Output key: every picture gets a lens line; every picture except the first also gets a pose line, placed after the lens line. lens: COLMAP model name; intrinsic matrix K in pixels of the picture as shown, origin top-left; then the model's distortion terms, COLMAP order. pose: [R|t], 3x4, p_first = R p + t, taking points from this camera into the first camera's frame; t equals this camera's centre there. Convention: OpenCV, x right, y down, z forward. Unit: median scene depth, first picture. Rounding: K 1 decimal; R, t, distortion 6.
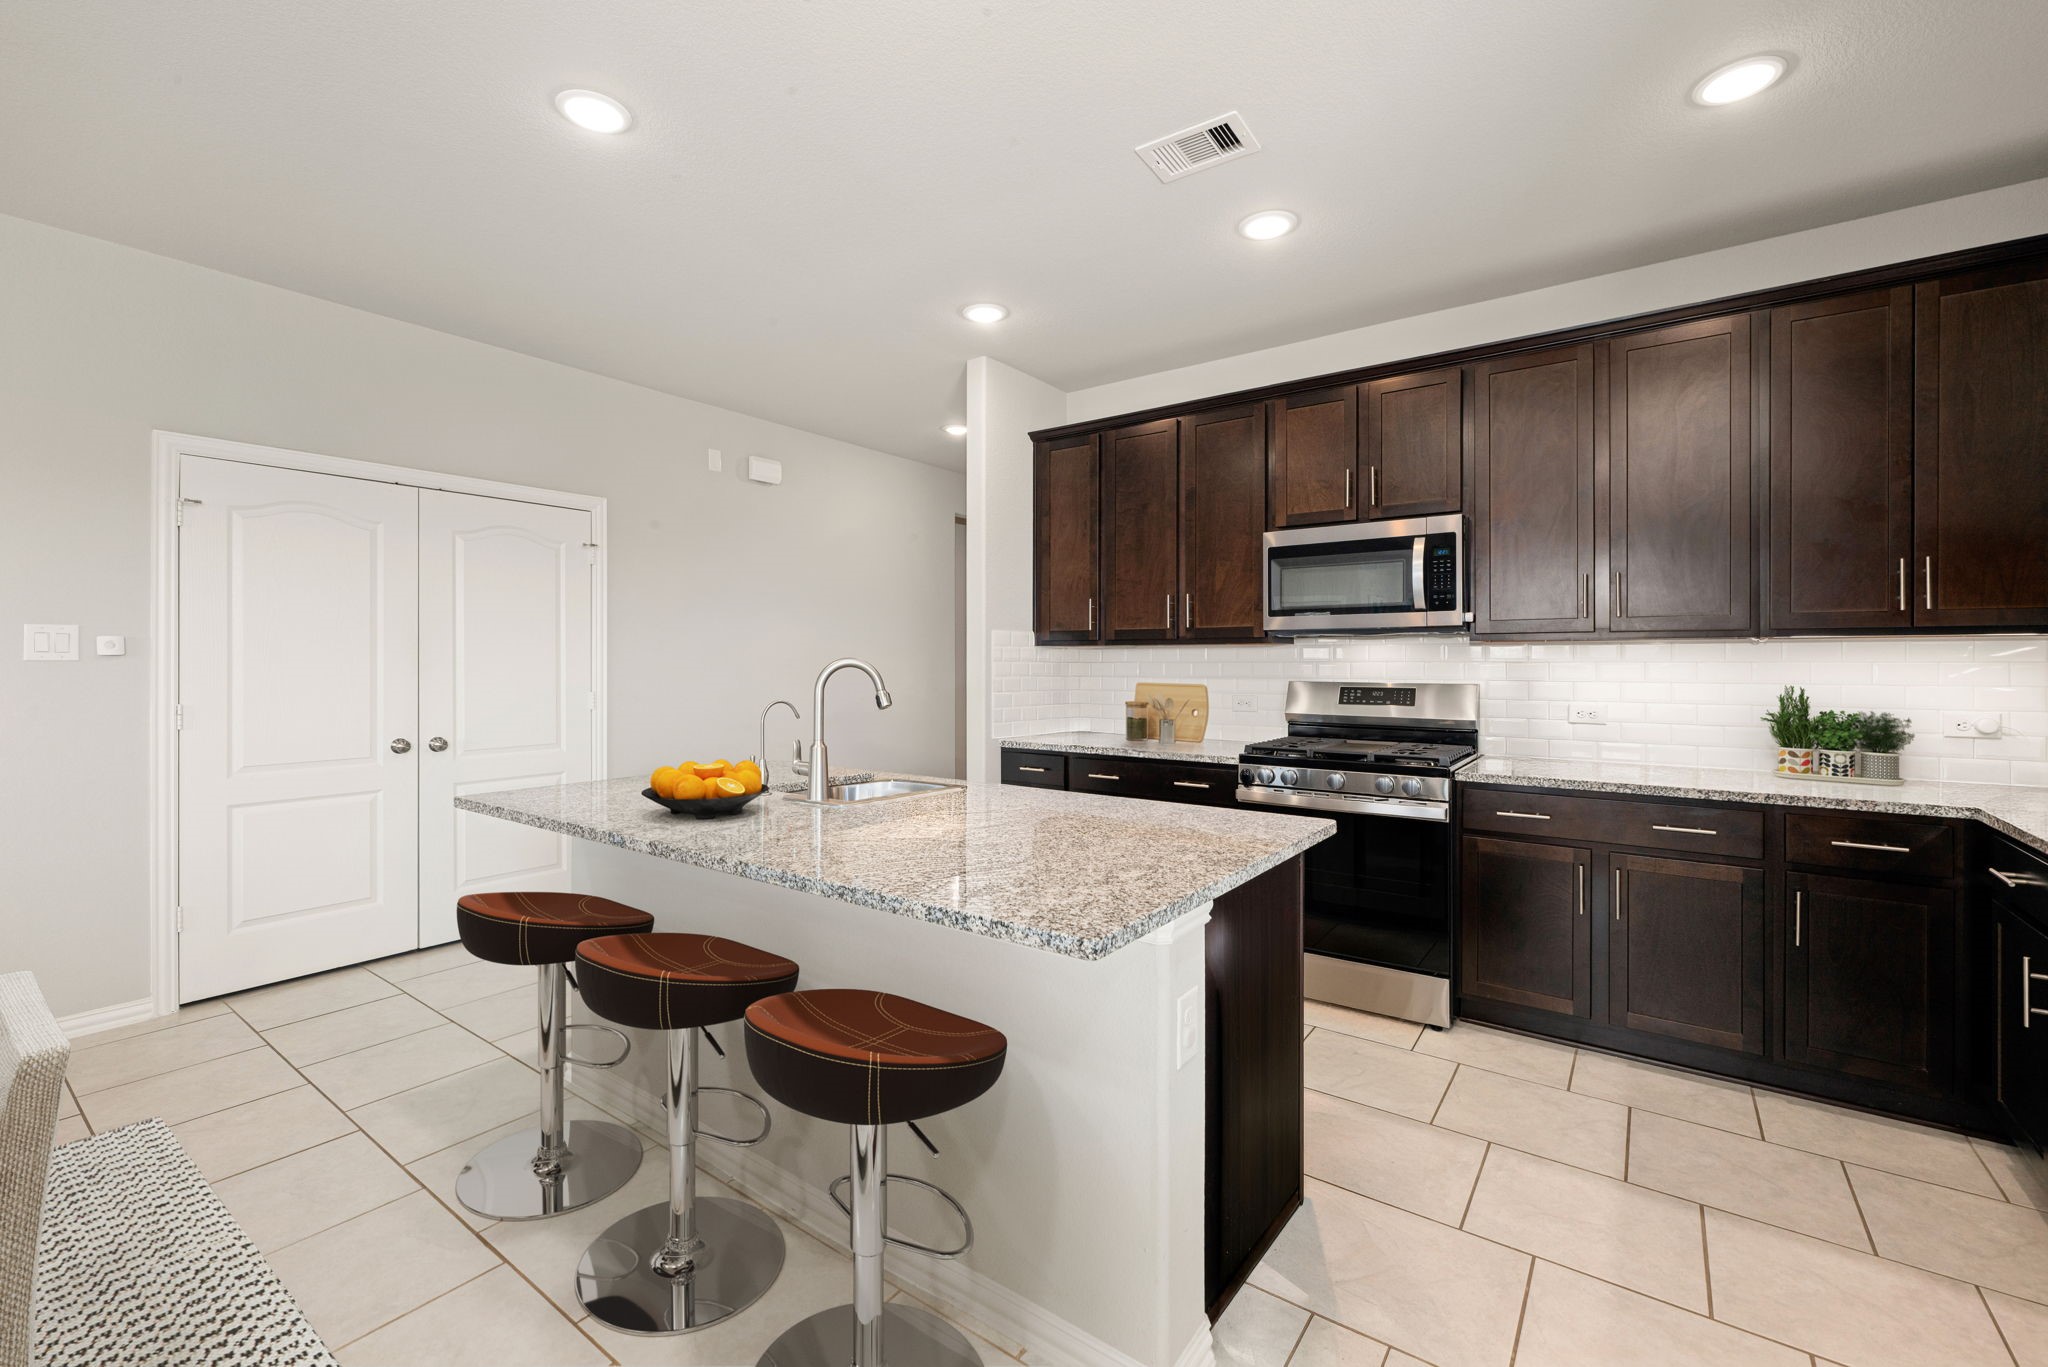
lens RADIAL K [[847.3, 0, 1055.1], [0, 847.3, 647.1], [0, 0, 1]] dist [0.000474, -0.000695]
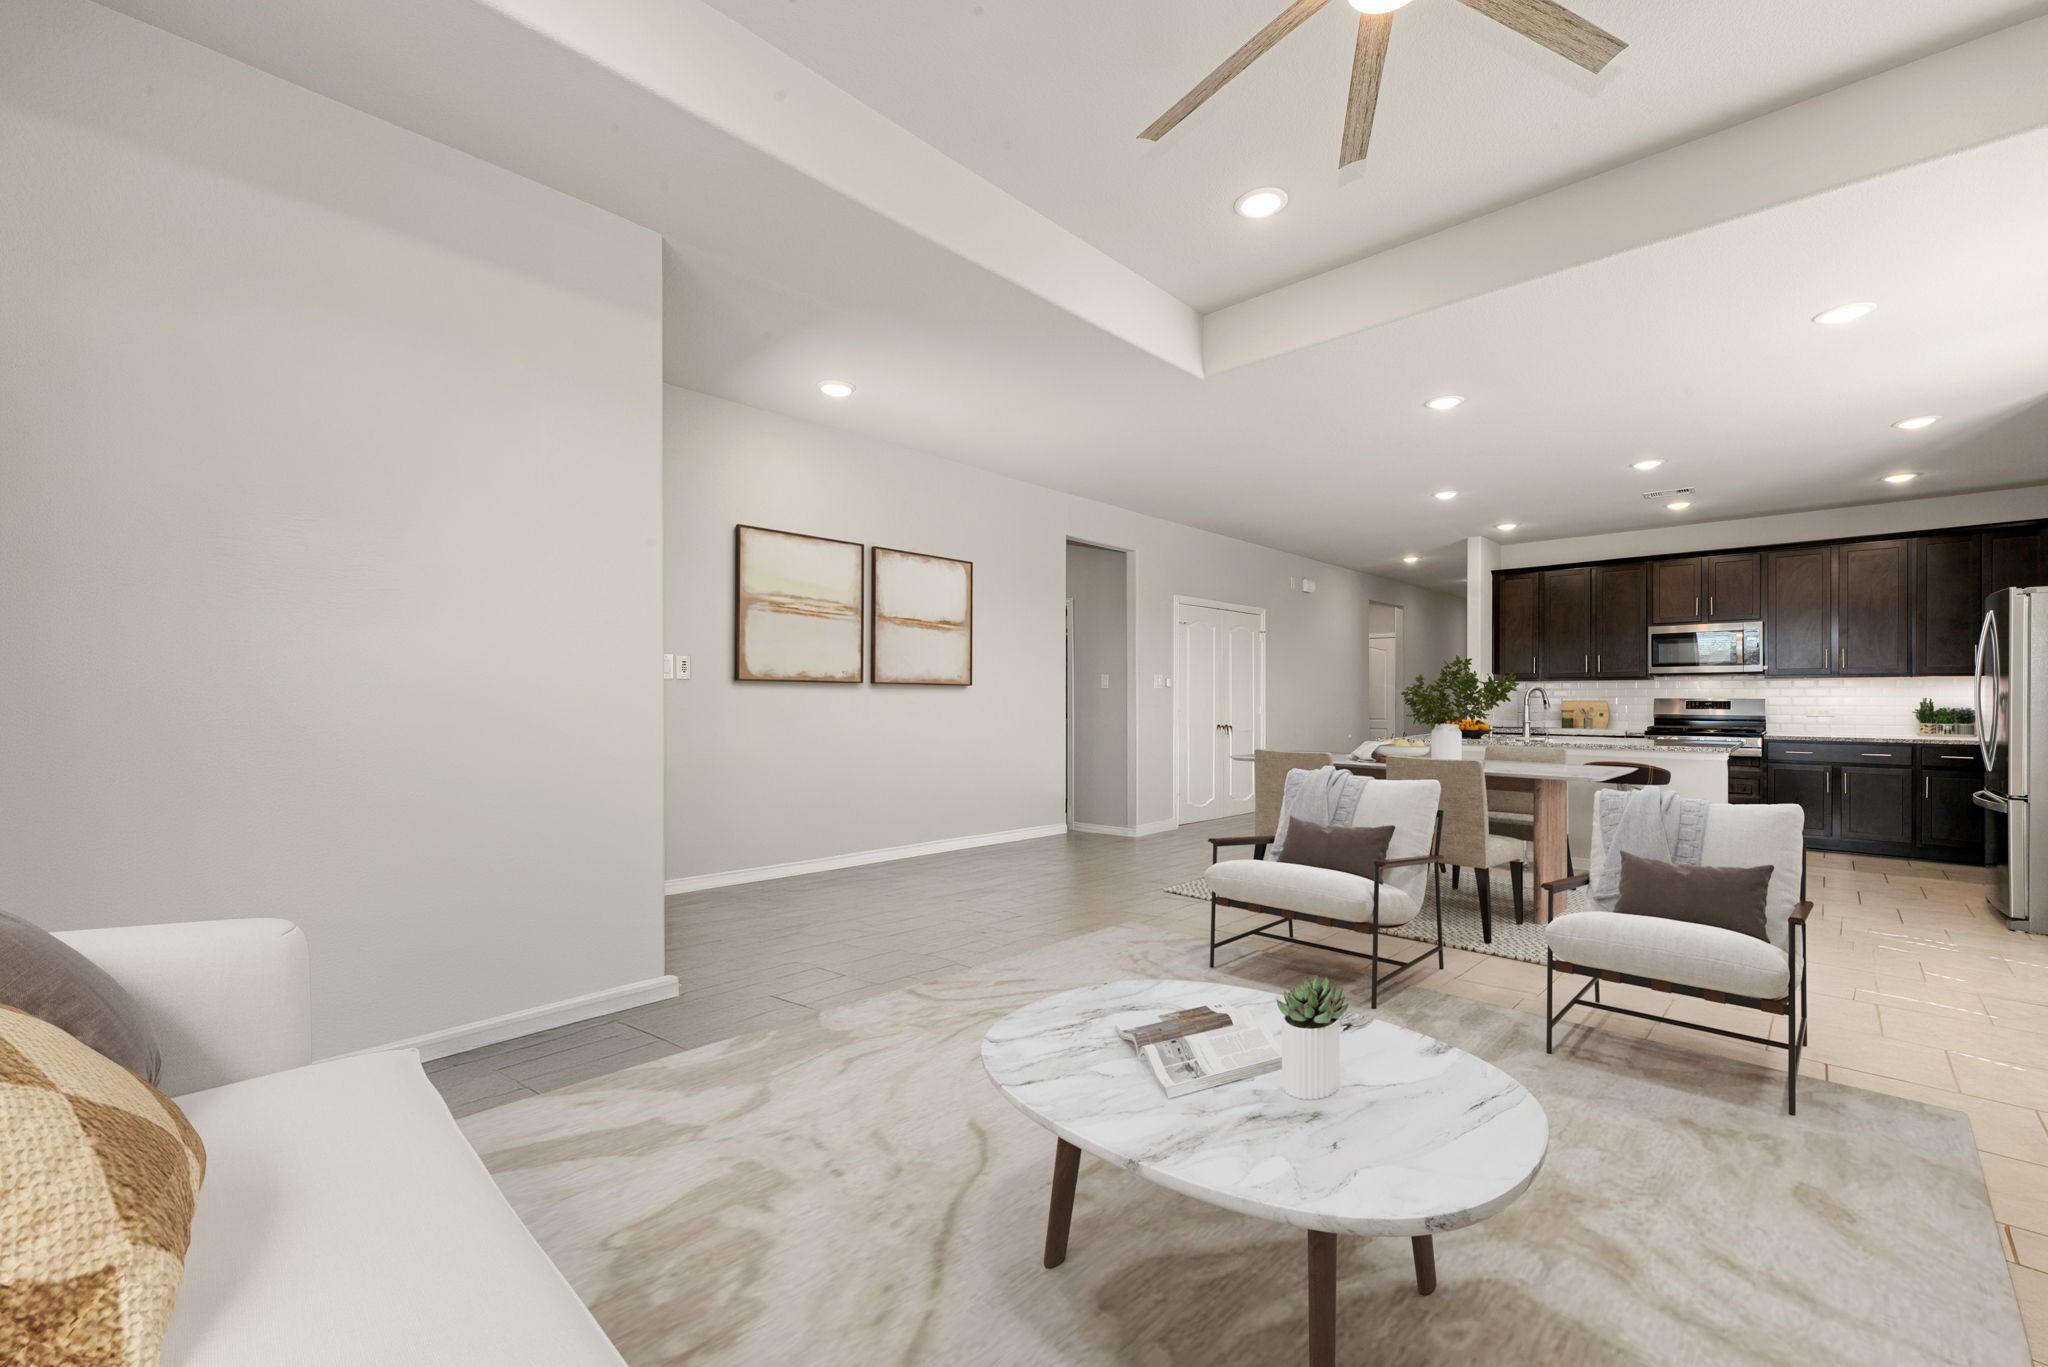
lens RADIAL K [[847.3, 0, 1023.4], [0, 847.3, 688.7], [0, 0, 1]] dist [0.000474, -0.000695]
pose [[0.992423, -0.002208, -0.122845, -1.199057], [0.003119, 0.999969, 0.007222, -0.003322], [0.122825, -0.007550, 0.992400, -1.480078]]
